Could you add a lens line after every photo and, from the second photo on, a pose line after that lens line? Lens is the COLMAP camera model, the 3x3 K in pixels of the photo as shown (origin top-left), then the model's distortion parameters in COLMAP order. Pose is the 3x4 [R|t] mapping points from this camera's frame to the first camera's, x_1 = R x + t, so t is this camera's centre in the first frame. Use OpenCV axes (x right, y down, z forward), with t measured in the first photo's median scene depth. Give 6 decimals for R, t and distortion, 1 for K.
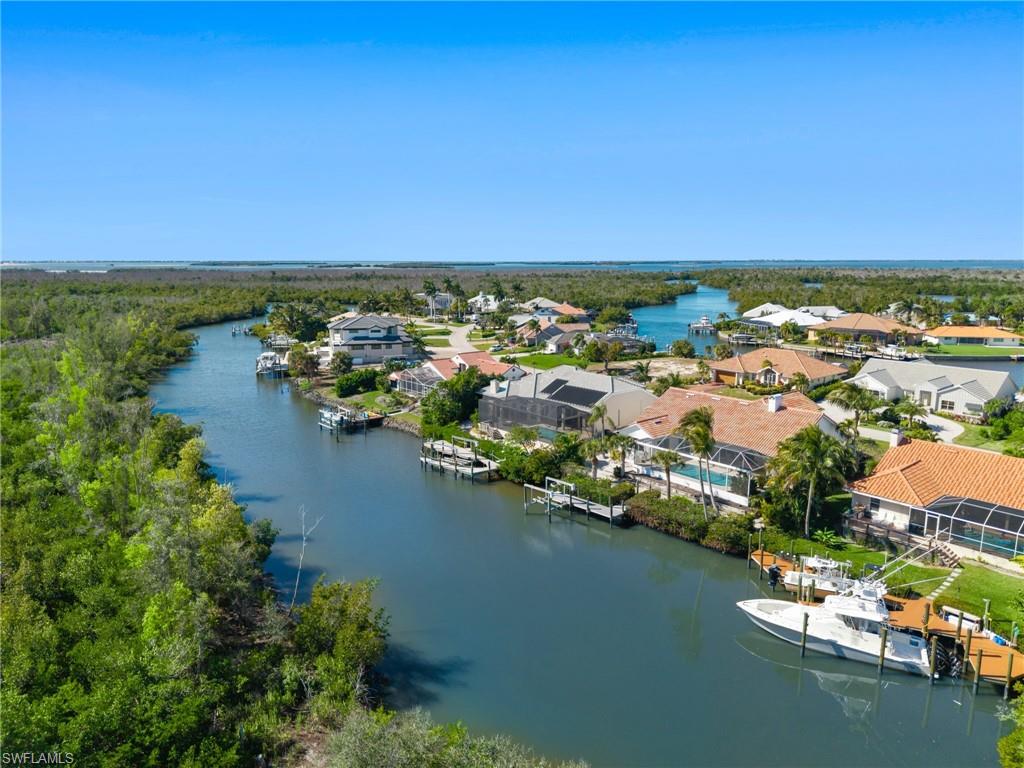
lens RADIAL K [[683.7, 0, 509.2], [0, 683.7, 385.9], [0, 0, 1]] dist [0.023890, -0.032458]
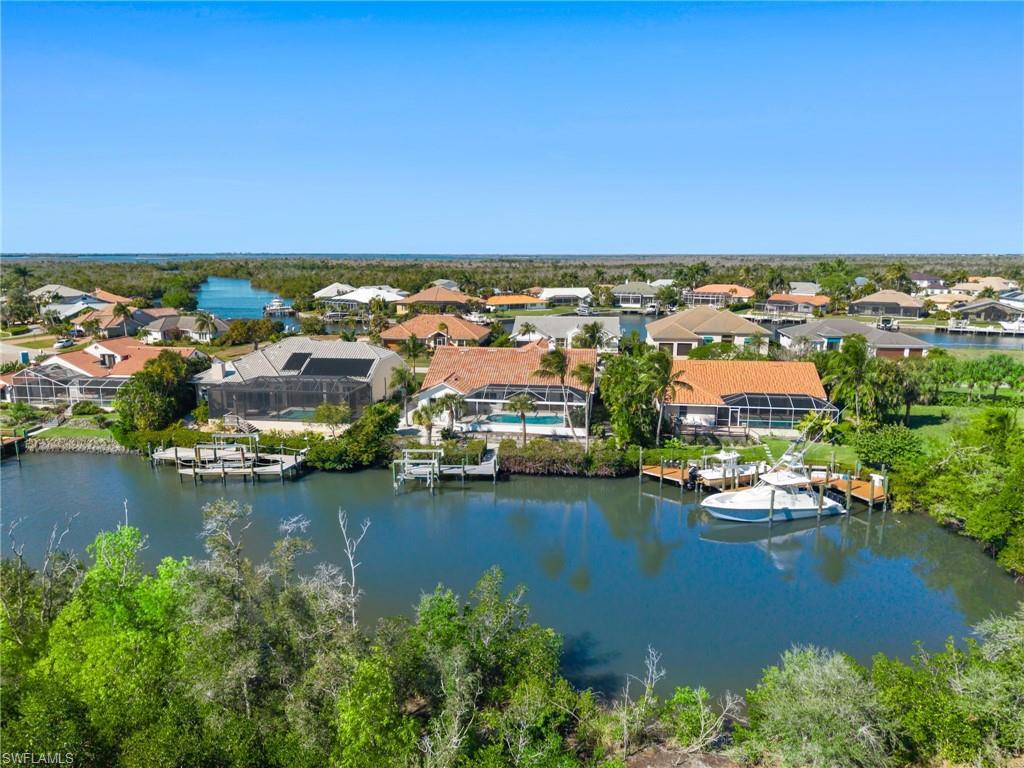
lens RADIAL K [[683.7, 0, 517.1], [0, 683.7, 380.5], [0, 0, 1]] dist [0.023890, -0.032458]
pose [[0.737201, -0.119217, 0.665073, -0.318405], [0.118373, 0.991876, 0.046586, 0.017910], [-0.665223, 0.044383, 0.745324, 0.196045]]
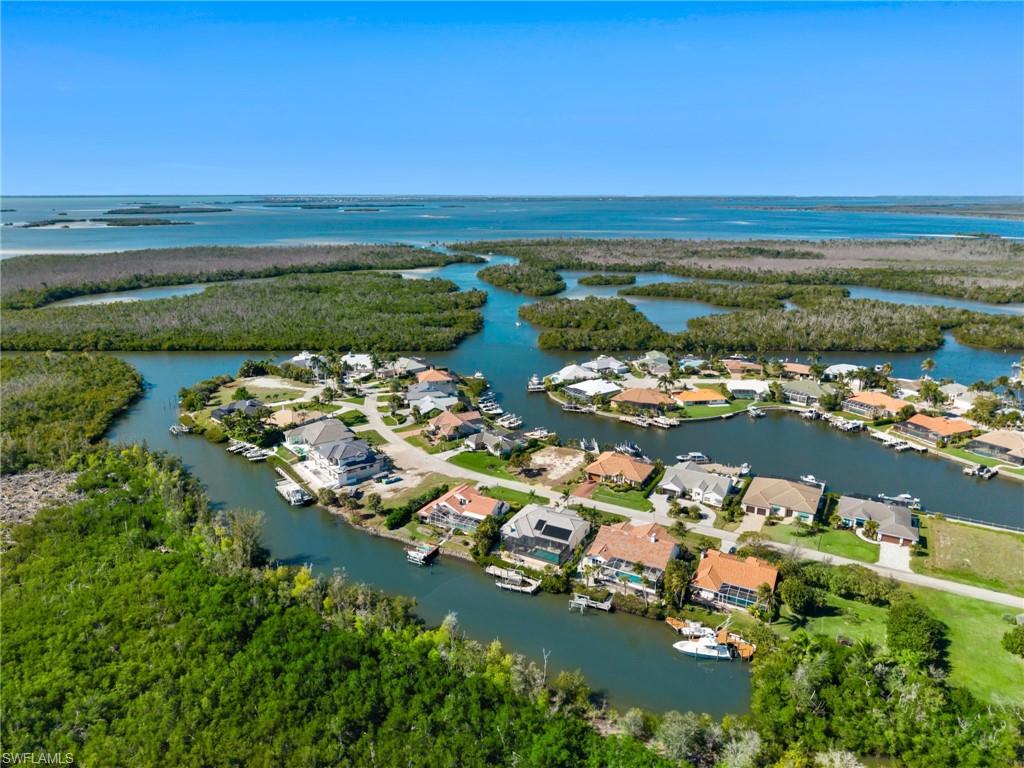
lens RADIAL K [[683.7, 0, 510.1], [0, 683.7, 382.2], [0, 0, 1]] dist [0.023890, -0.032458]
pose [[0.933497, -0.095630, 0.345600, -0.687544], [0.065842, 0.993109, 0.096955, -0.635351], [-0.352490, -0.067753, 0.933360, -0.807135]]
